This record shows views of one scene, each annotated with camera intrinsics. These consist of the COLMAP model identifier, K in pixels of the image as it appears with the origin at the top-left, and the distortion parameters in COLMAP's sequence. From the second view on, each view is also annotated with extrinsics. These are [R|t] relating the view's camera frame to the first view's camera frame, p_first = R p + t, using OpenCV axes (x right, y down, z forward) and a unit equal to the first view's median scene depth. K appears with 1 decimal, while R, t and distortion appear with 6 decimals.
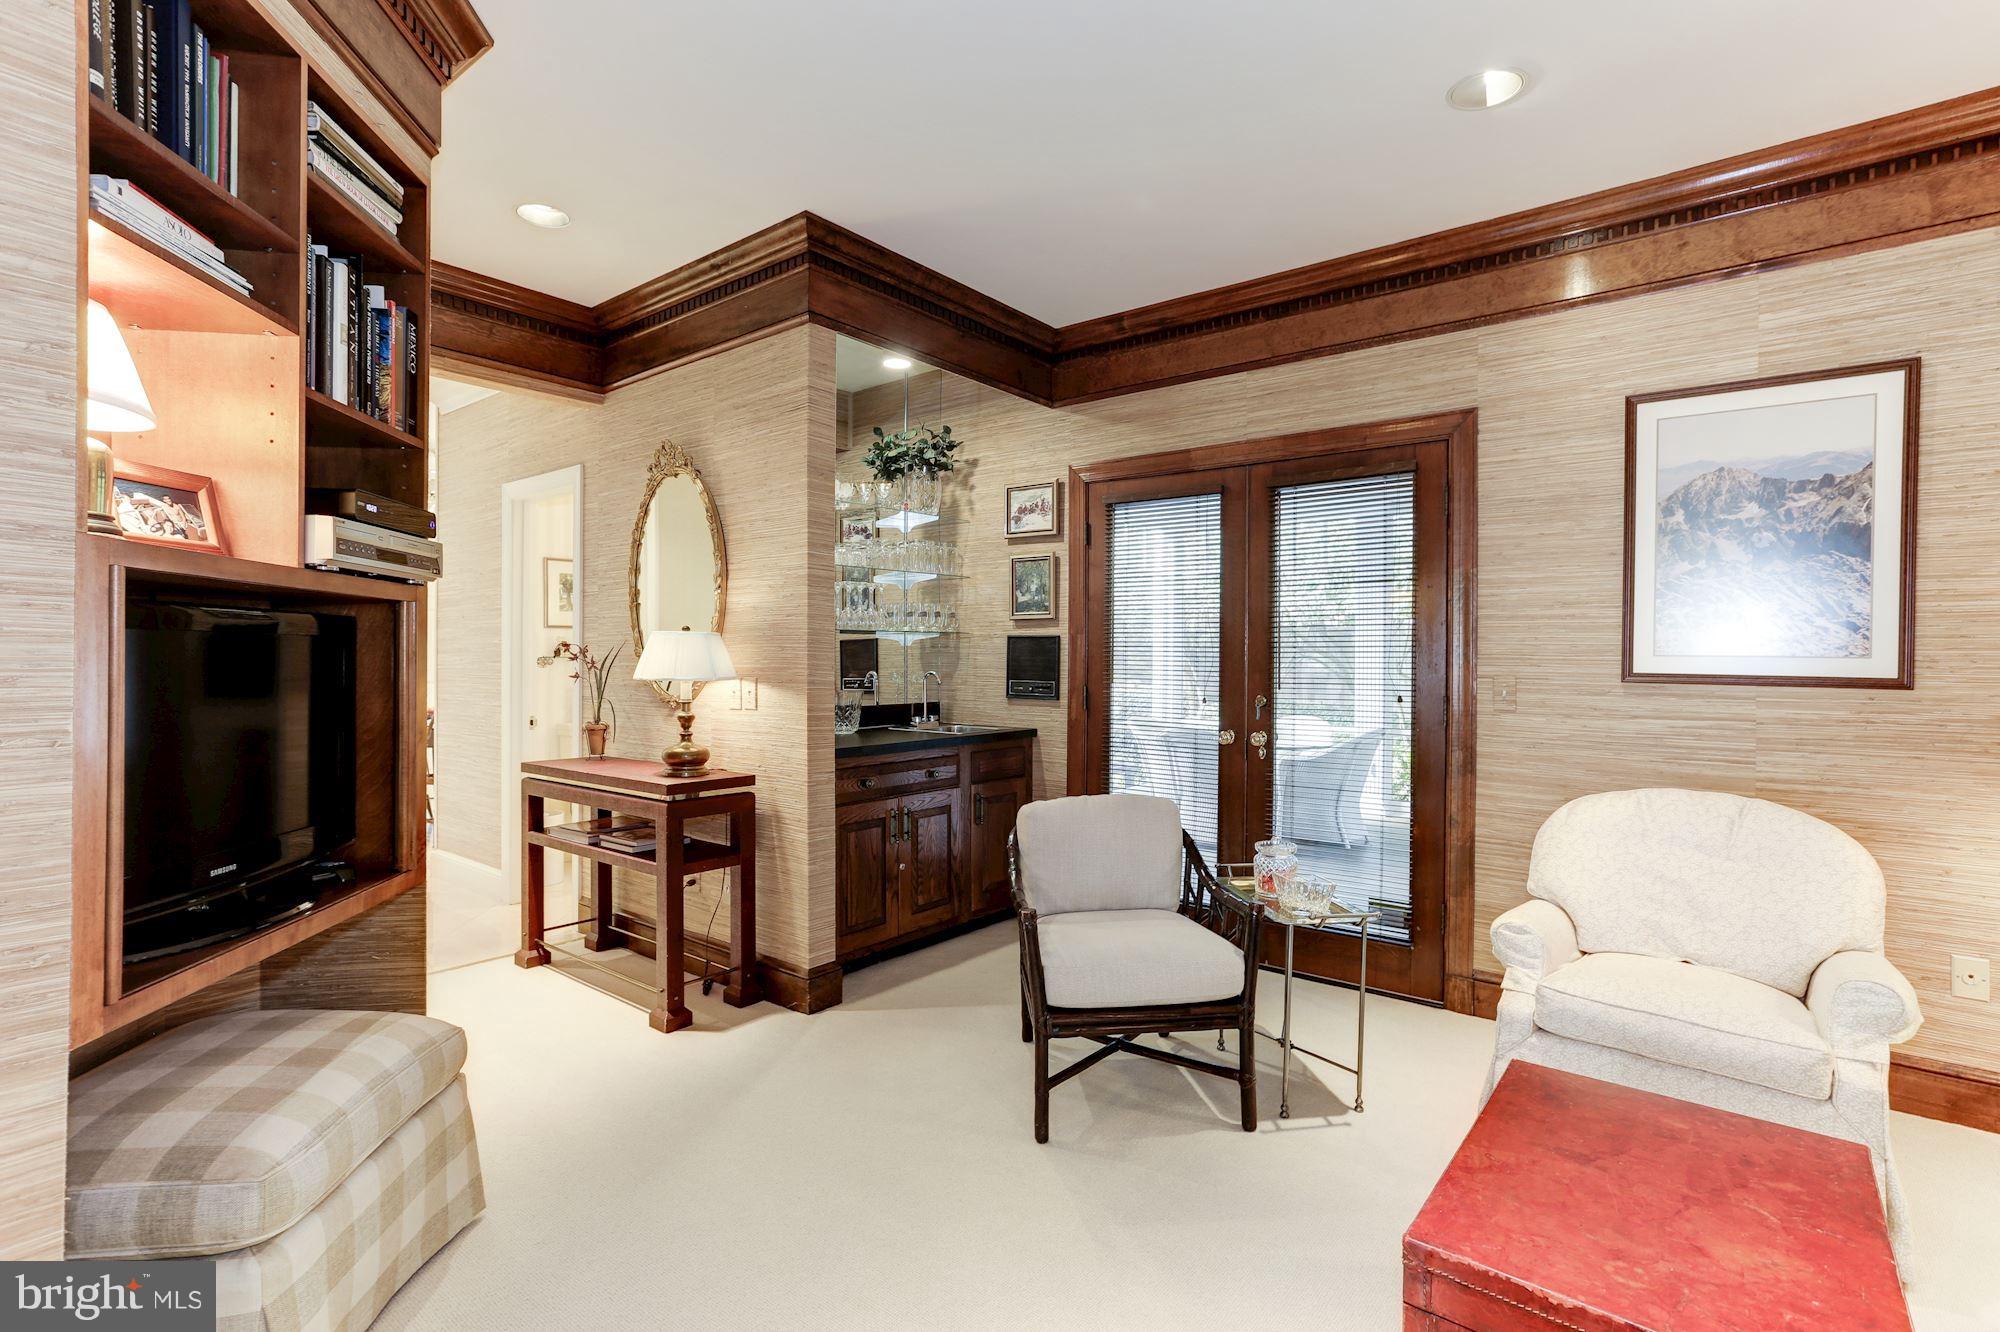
lens RADIAL K [[948.7, 0, 1000.4], [0, 948.7, 657.8], [0, 0, 1]] dist [-0.031812, 0.021302]
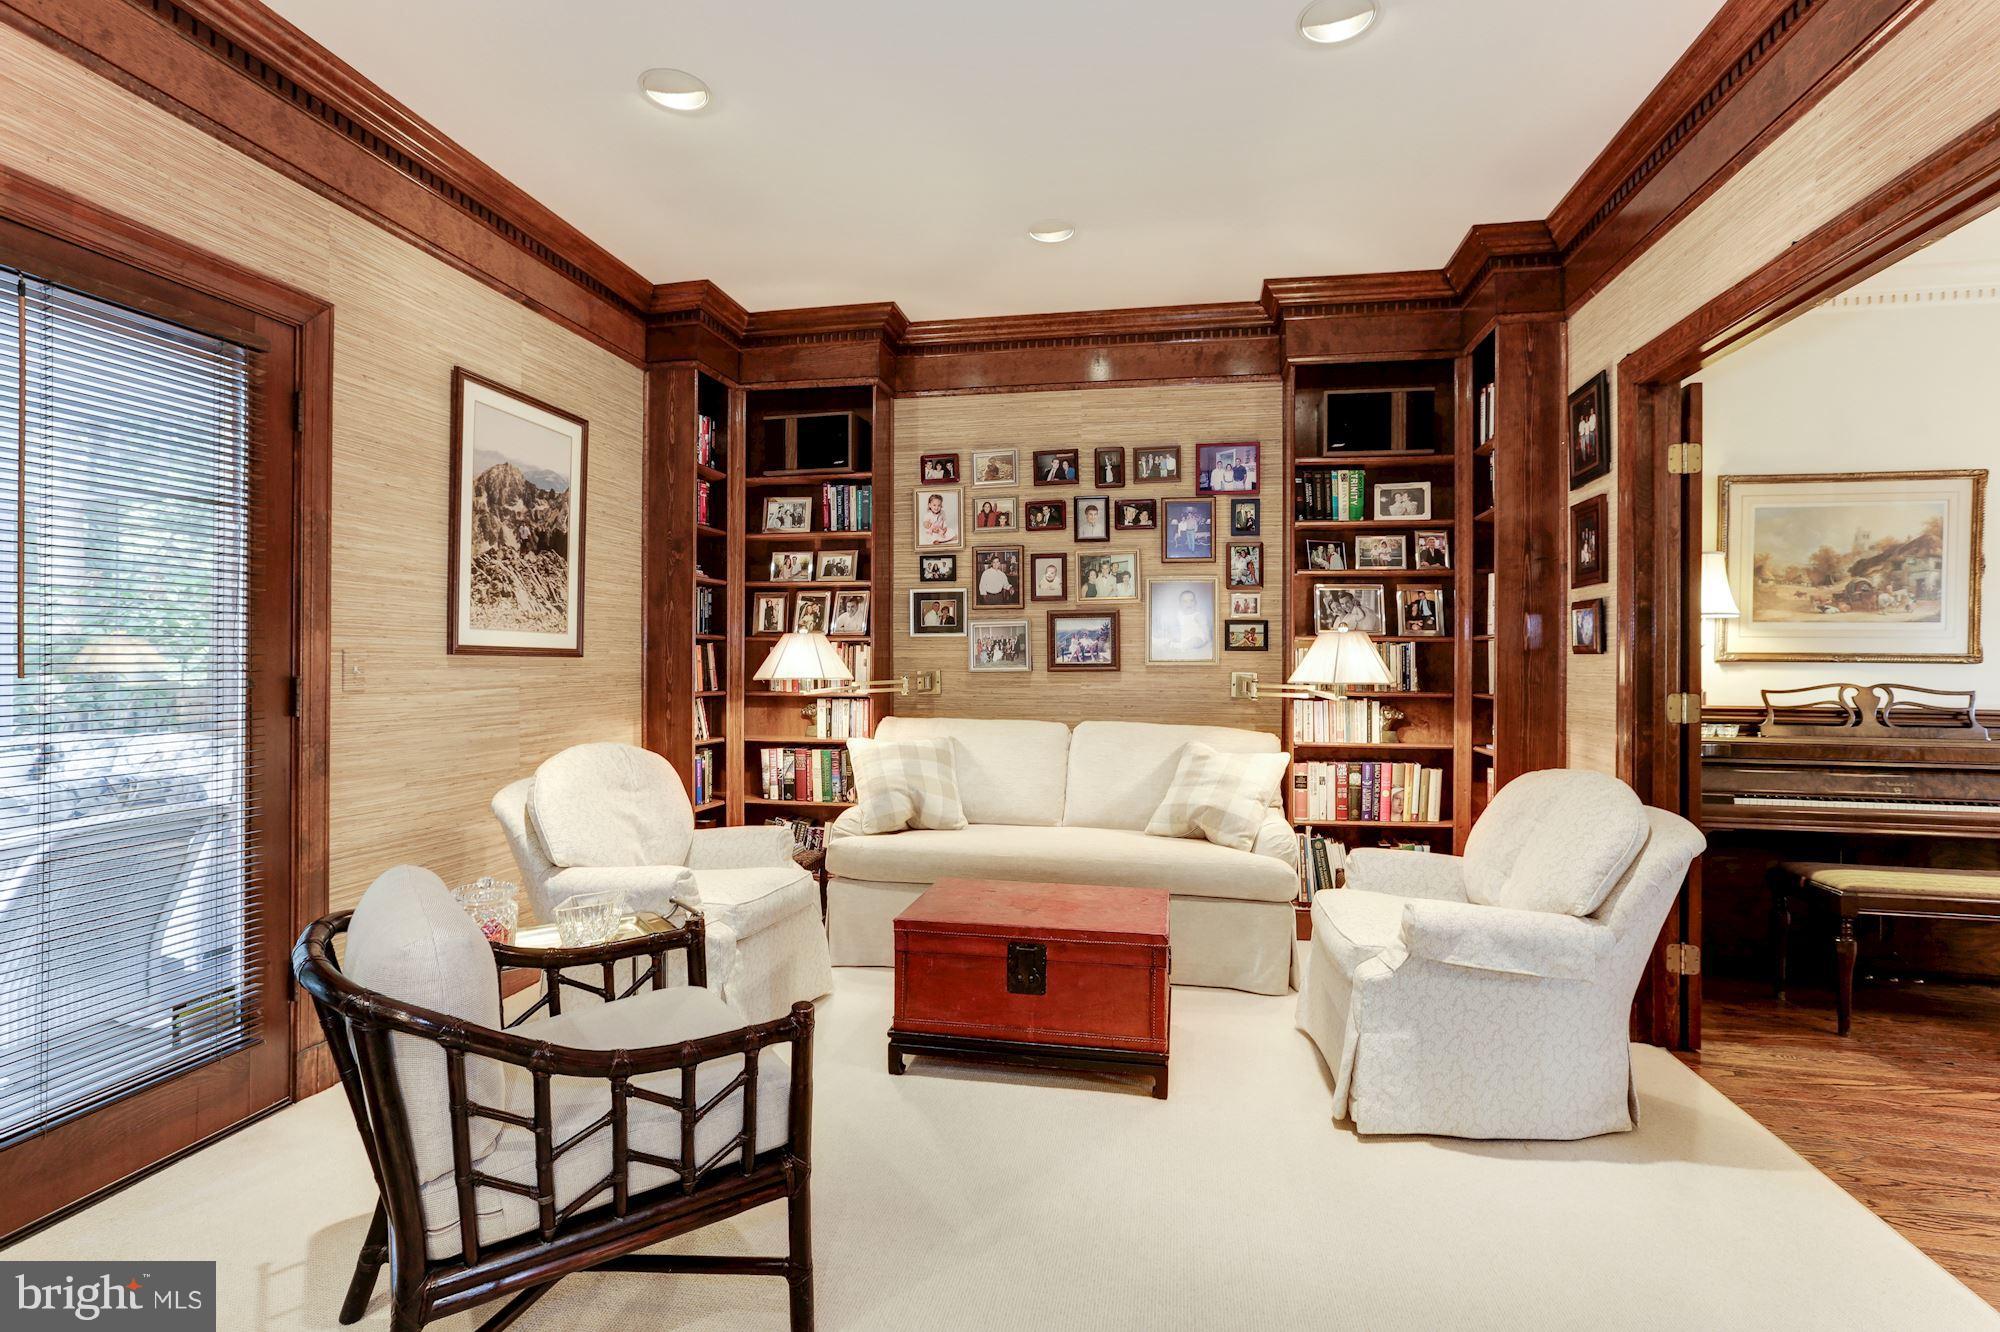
lens RADIAL K [[948.7, 0, 1000.4], [0, 948.7, 657.8], [0, 0, 1]] dist [-0.031812, 0.021302]
pose [[-0.473717, -0.003282, 0.880671, -0.483937], [-0.001575, 0.999995, 0.002880, 0.025912], [-0.880676, -0.000023, -0.473720, 0.969561]]
